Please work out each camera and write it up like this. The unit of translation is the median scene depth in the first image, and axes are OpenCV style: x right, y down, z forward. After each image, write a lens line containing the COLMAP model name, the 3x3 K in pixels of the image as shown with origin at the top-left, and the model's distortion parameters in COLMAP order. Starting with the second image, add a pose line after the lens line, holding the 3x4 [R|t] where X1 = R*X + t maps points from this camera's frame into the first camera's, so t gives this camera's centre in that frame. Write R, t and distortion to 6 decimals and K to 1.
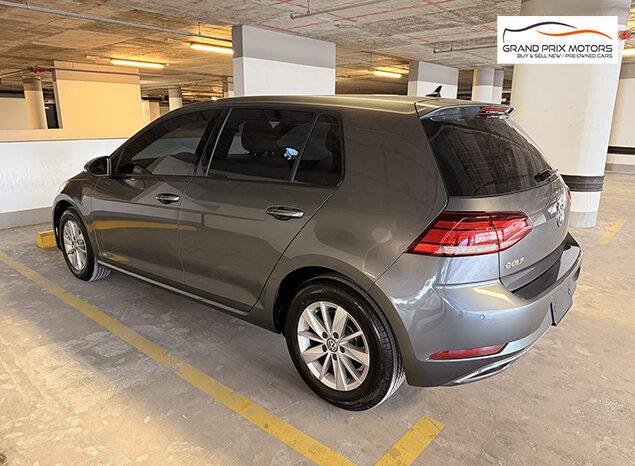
lens RADIAL K [[445.9, 0, 317.5], [0, 445.9, 233.0], [0, 0, 1]] dist [0.001653, -0.003197]
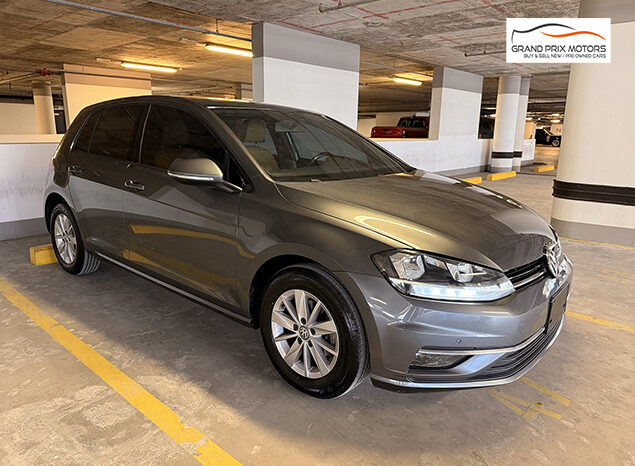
lens RADIAL K [[445.9, 0, 317.5], [0, 445.9, 233.0], [0, 0, 1]] dist [0.001653, -0.003197]
pose [[0.999794, 0.013225, -0.015366, -0.030506], [-0.013578, 0.999641, -0.023078, -0.008245], [0.015055, 0.023282, 0.999616, 0.073505]]
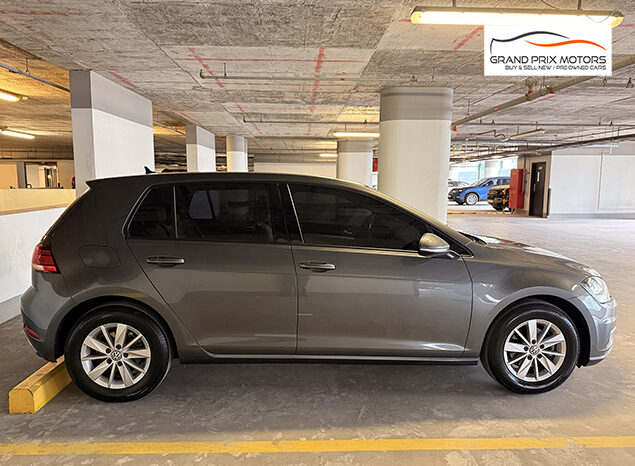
lens RADIAL K [[445.9, 0, 317.5], [0, 445.9, 233.0], [0, 0, 1]] dist [0.001653, -0.003197]
pose [[0.733804, -0.074436, 0.675271, -0.364984], [0.157754, 0.985480, -0.062798, -0.050734], [-0.660791, 0.152608, 0.734892, 0.152833]]
